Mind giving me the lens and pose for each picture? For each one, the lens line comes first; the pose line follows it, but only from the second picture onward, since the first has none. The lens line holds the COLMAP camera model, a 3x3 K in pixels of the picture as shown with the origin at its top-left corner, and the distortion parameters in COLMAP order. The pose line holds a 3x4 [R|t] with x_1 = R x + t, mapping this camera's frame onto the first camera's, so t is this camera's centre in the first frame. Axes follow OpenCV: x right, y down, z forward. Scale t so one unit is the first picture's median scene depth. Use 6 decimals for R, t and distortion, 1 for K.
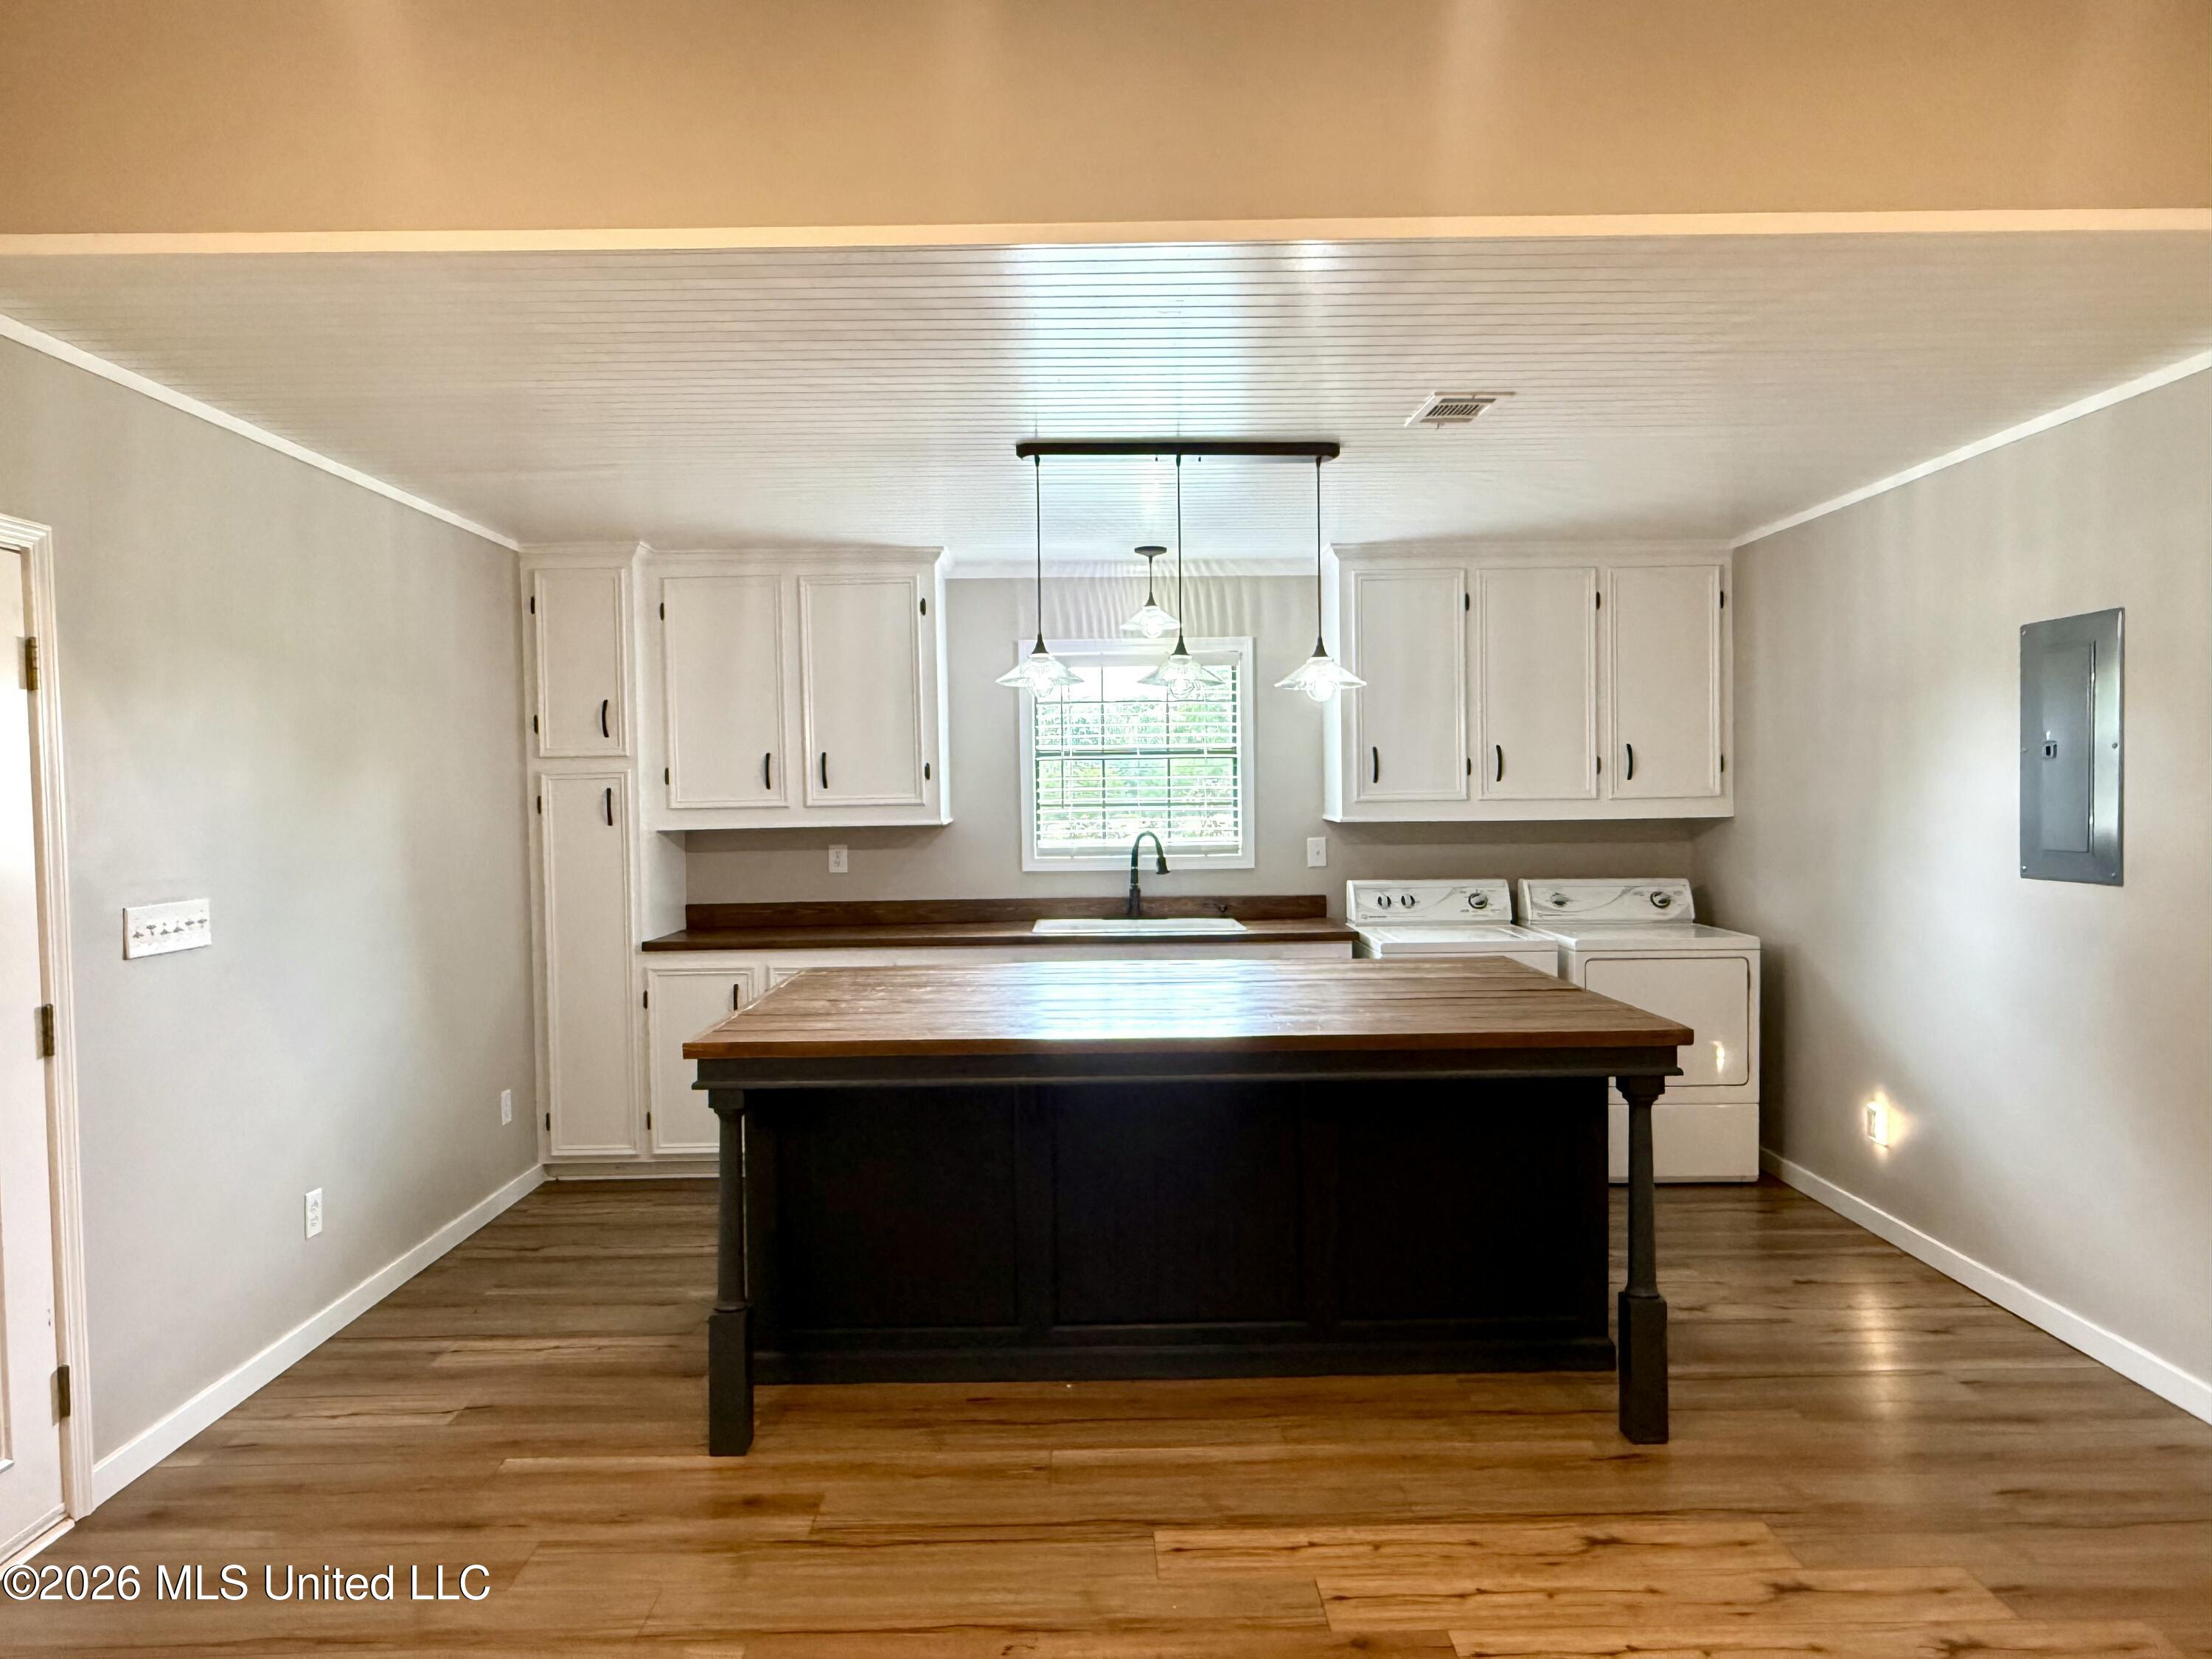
lens RADIAL K [[1438.8, 0, 1095.0], [0, 1438.8, 837.8], [0, 0, 1]] dist [-0.003088, -0.000948]
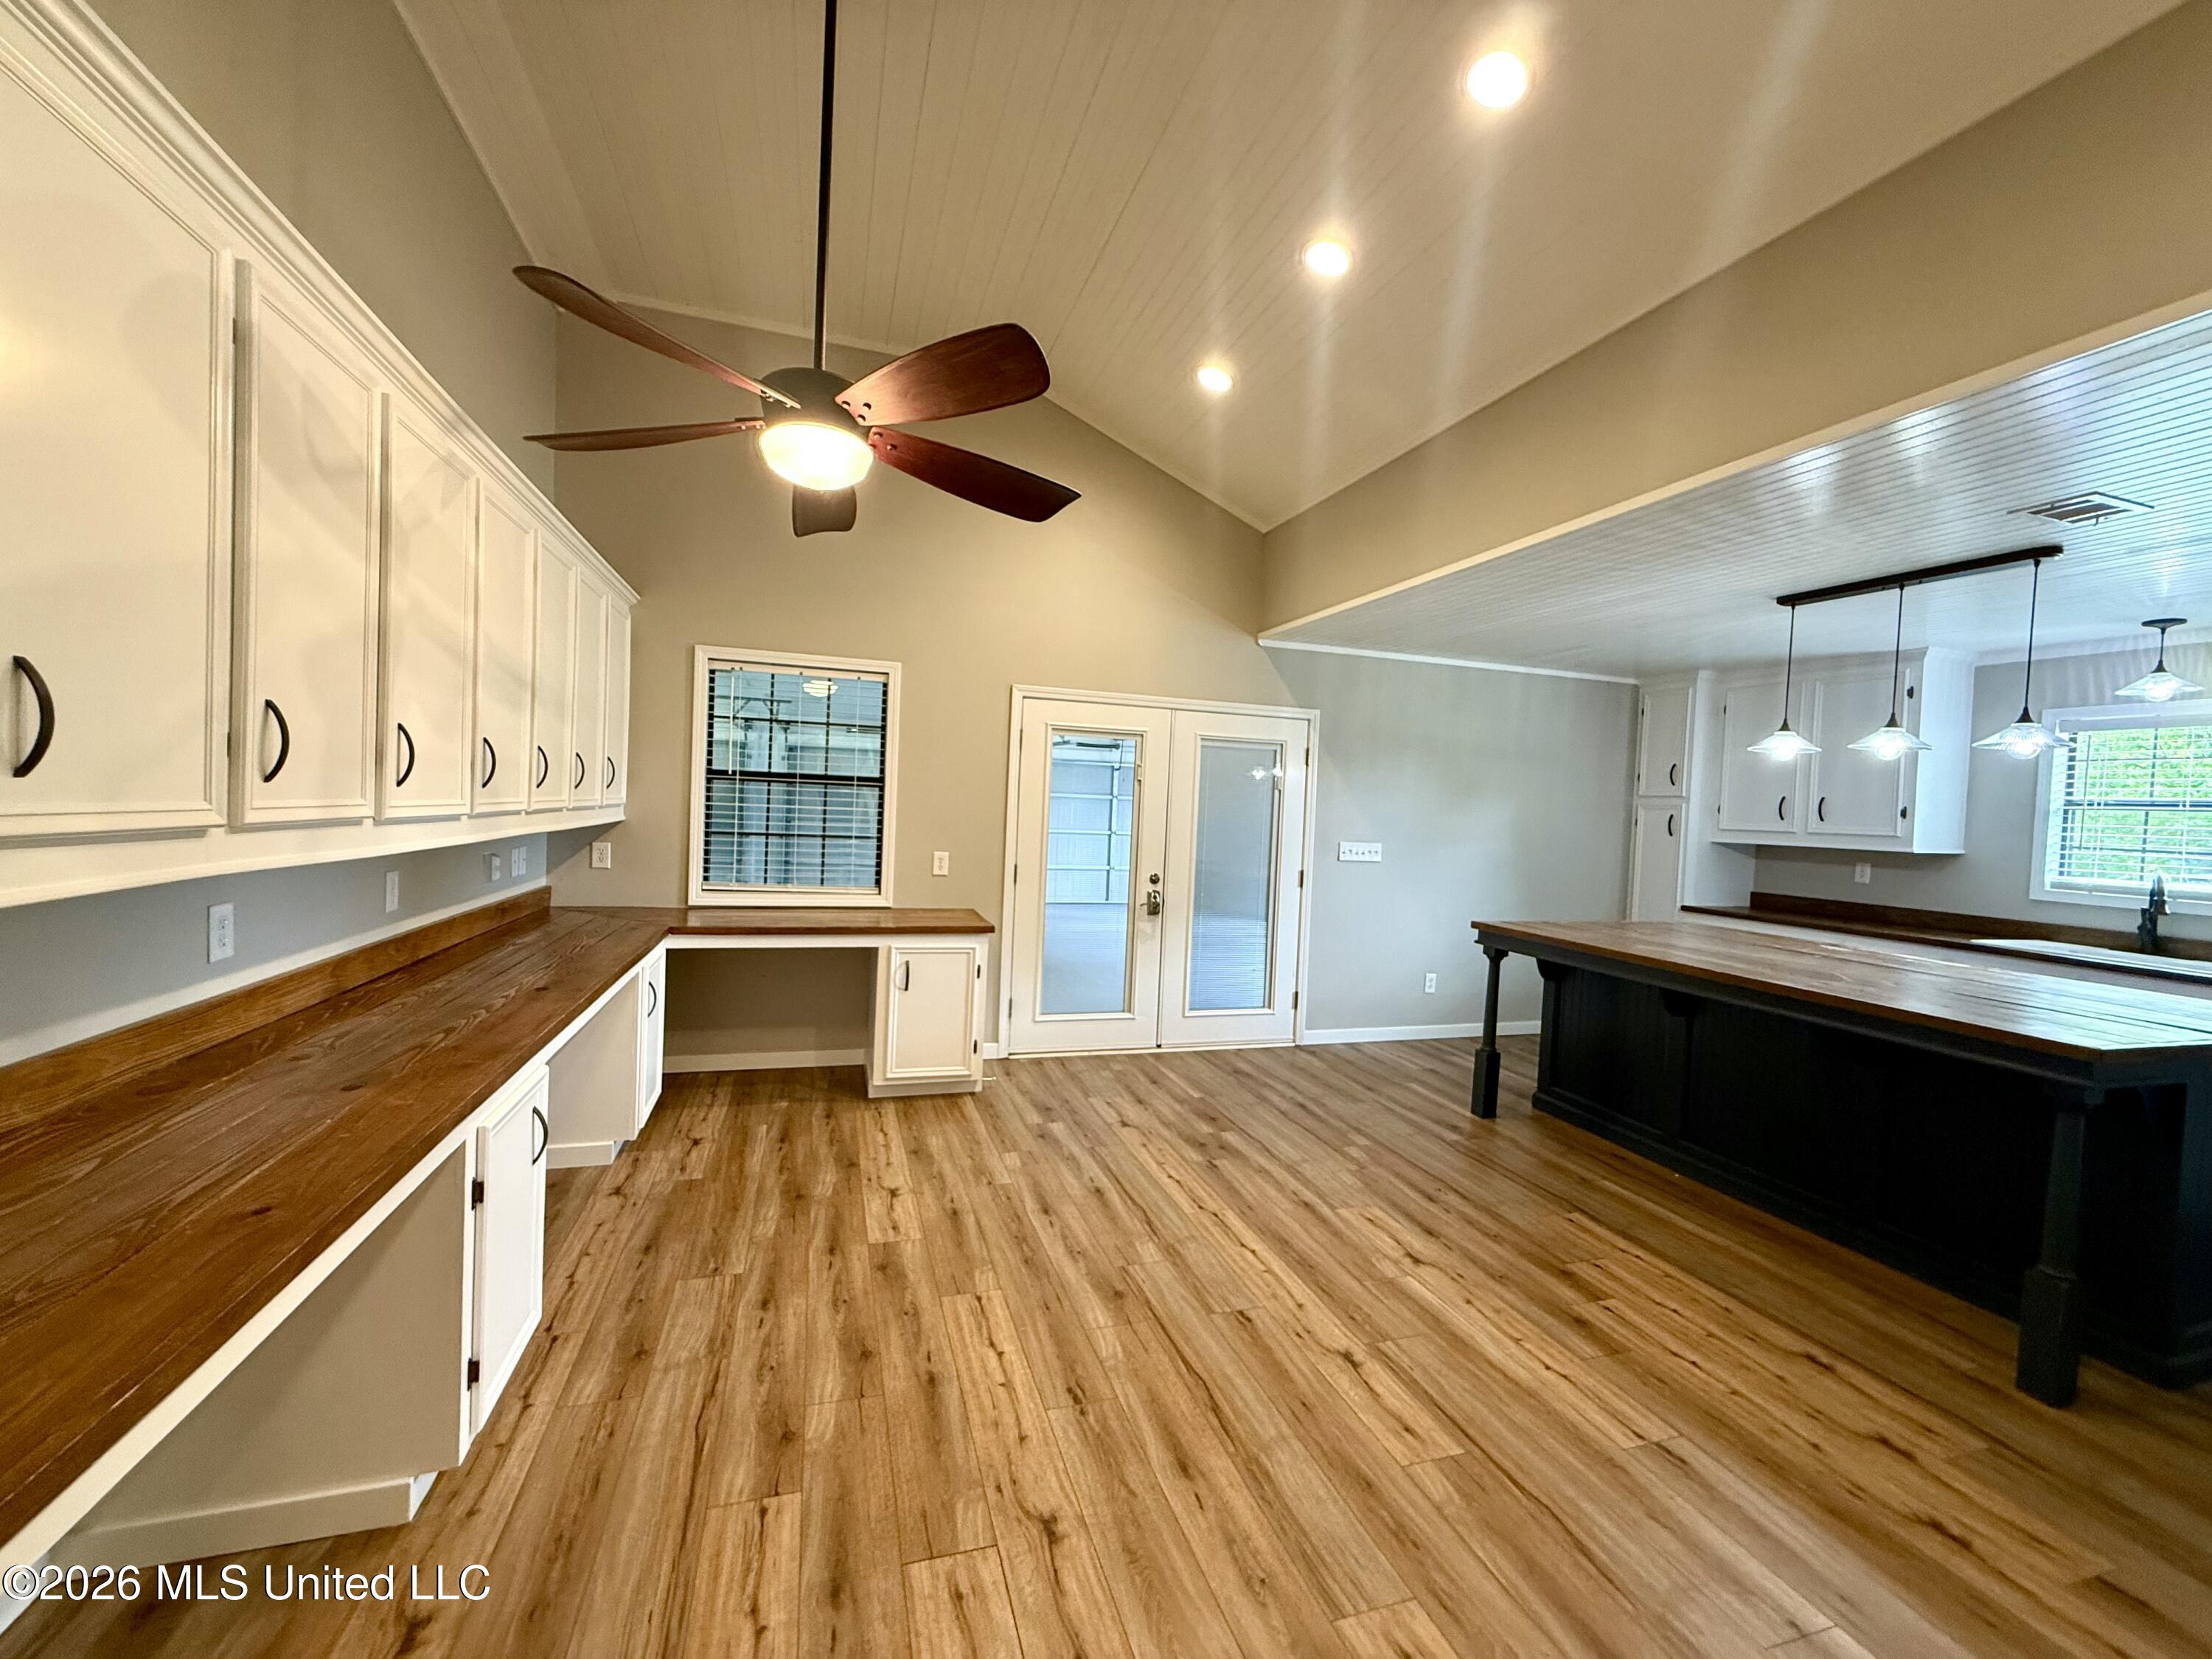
lens RADIAL K [[885.7, 0, 1098.8], [0, 885.7, 828.9], [0, 0, 1]] dist [-0.000573, 0.000587]
pose [[0.288400, 0.056188, -0.955860, 0.540770], [-0.078220, 0.996323, 0.034966, -0.000531], [0.954310, 0.064683, 0.291734, 0.028755]]
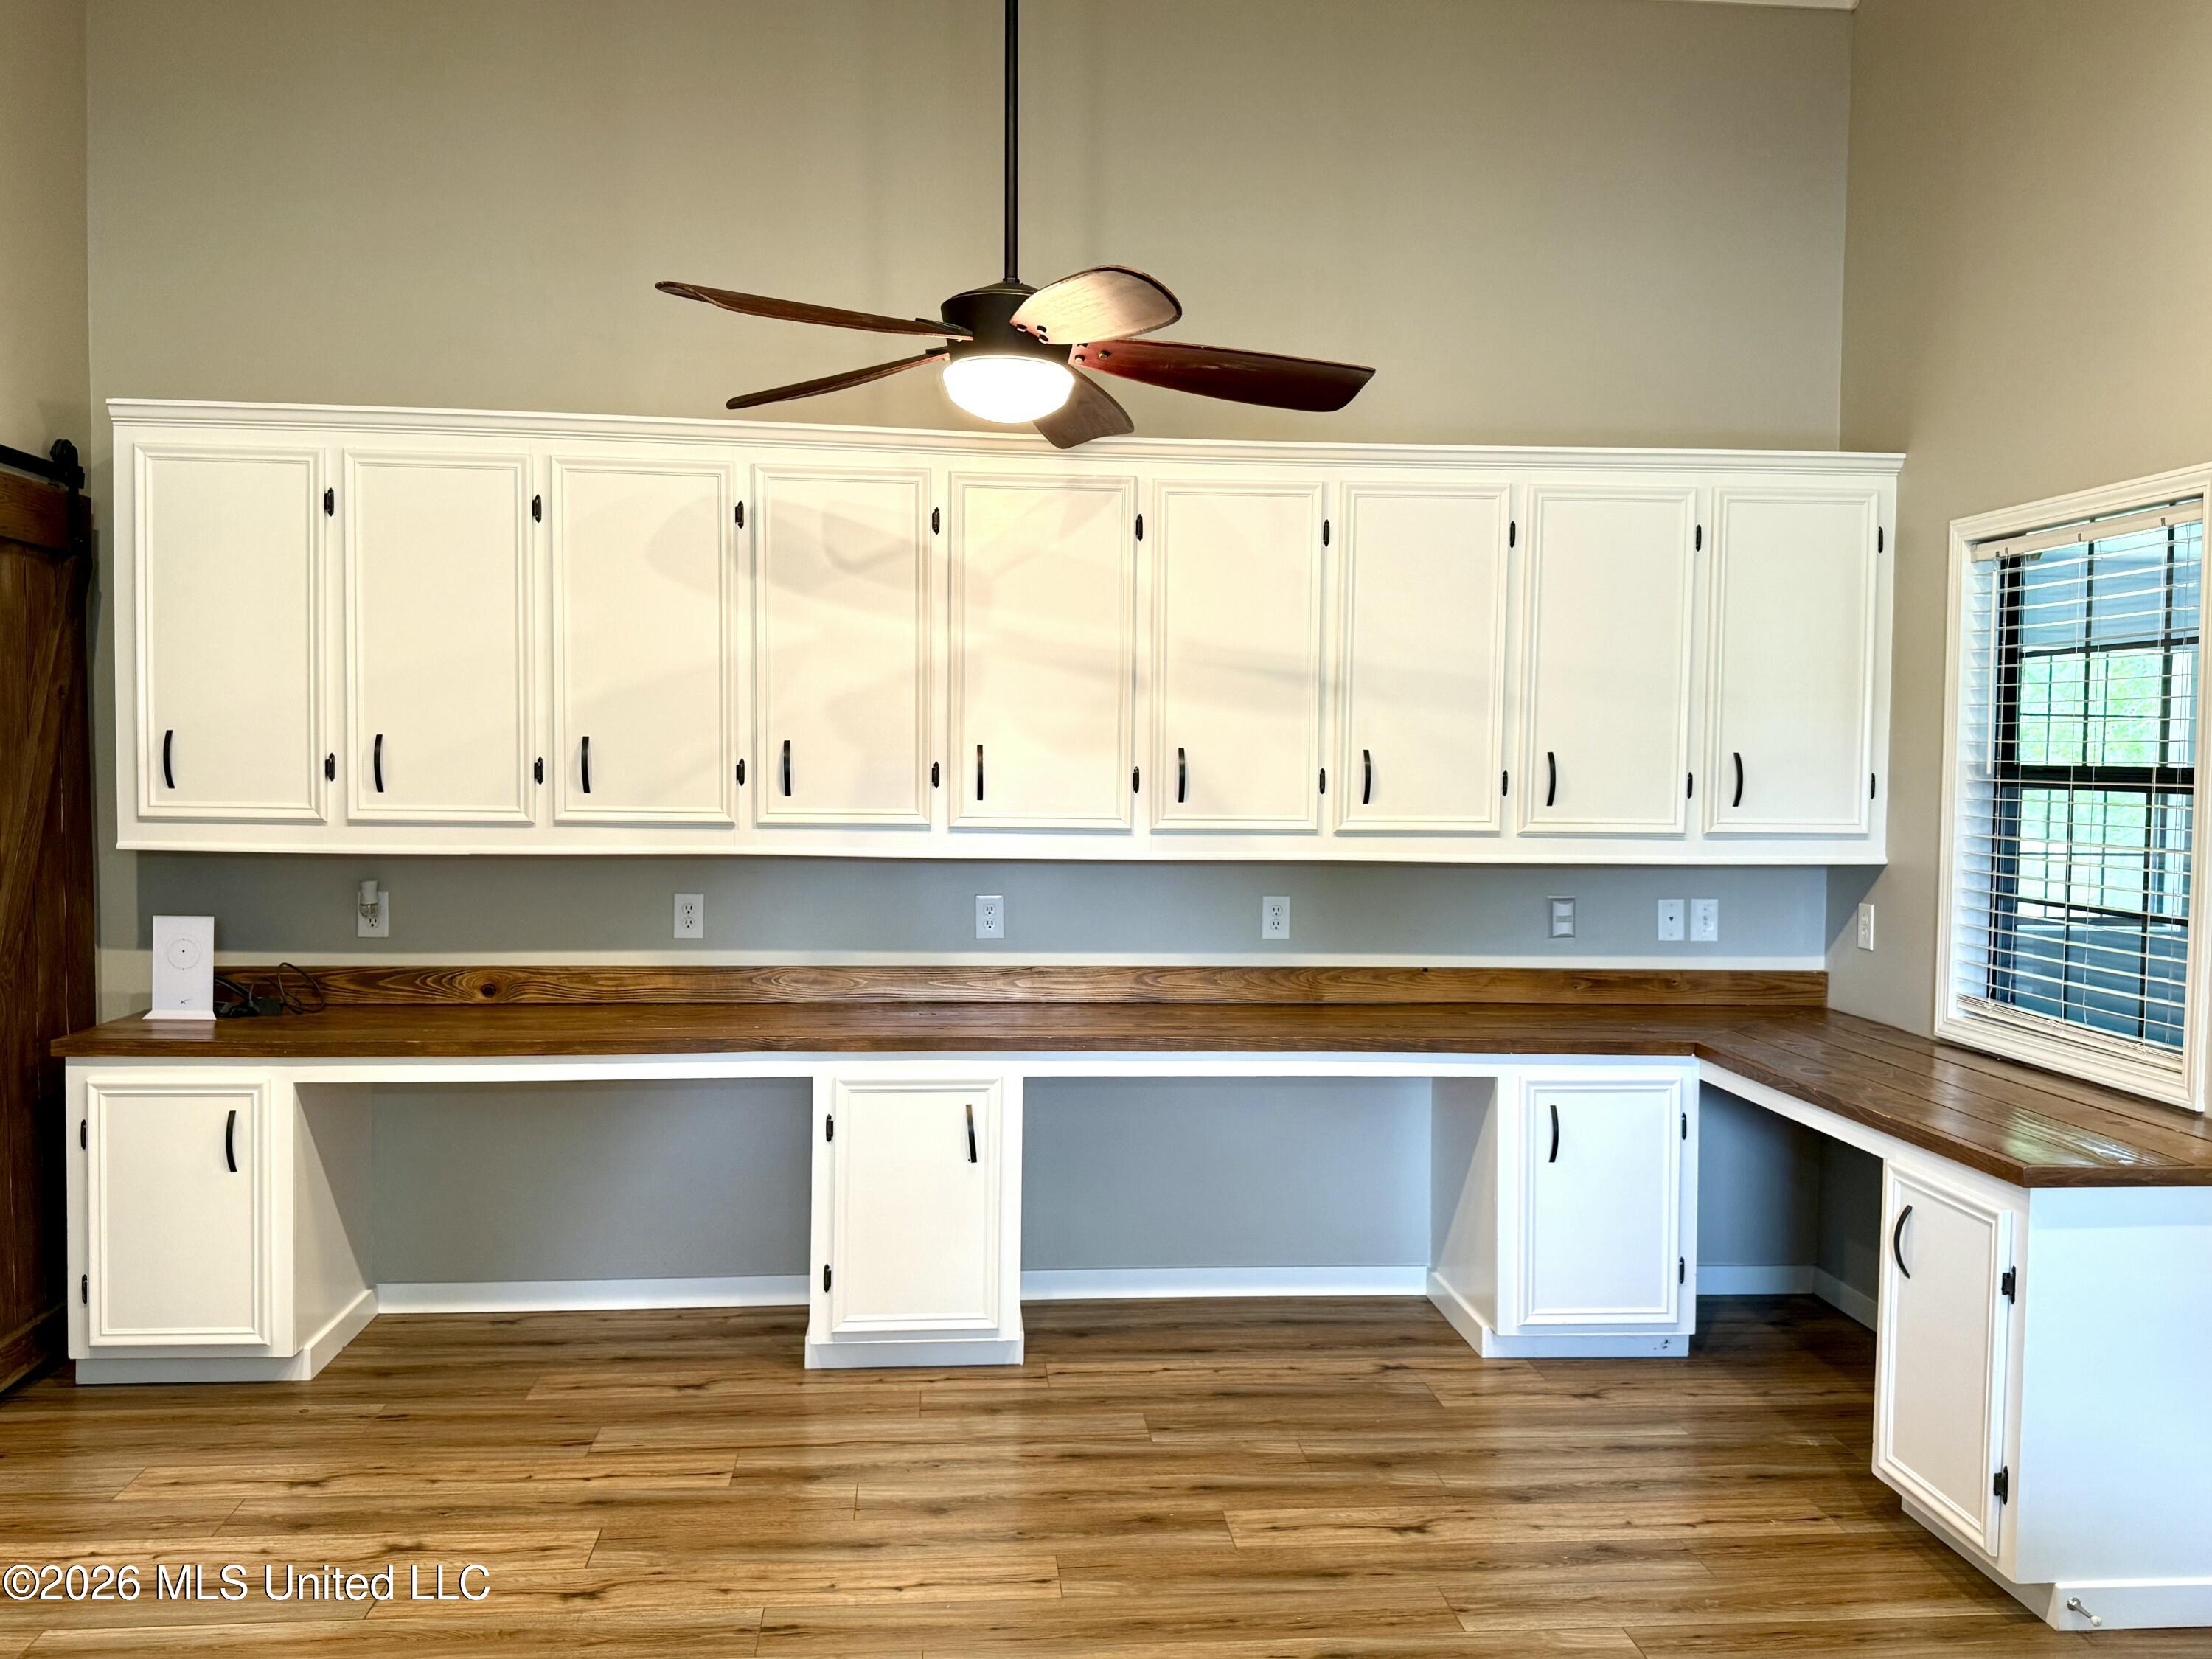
lens RADIAL K [[1841.2, 0, 1095.5], [0, 1841.2, 818.6], [0, 0, 1]] dist [0.153072, -0.290602]
pose [[-0.997107, 0.007599, -0.075633, 0.070349], [0.002223, 0.997481, 0.070905, -0.039671], [0.075981, 0.070532, -0.994612, 0.816434]]
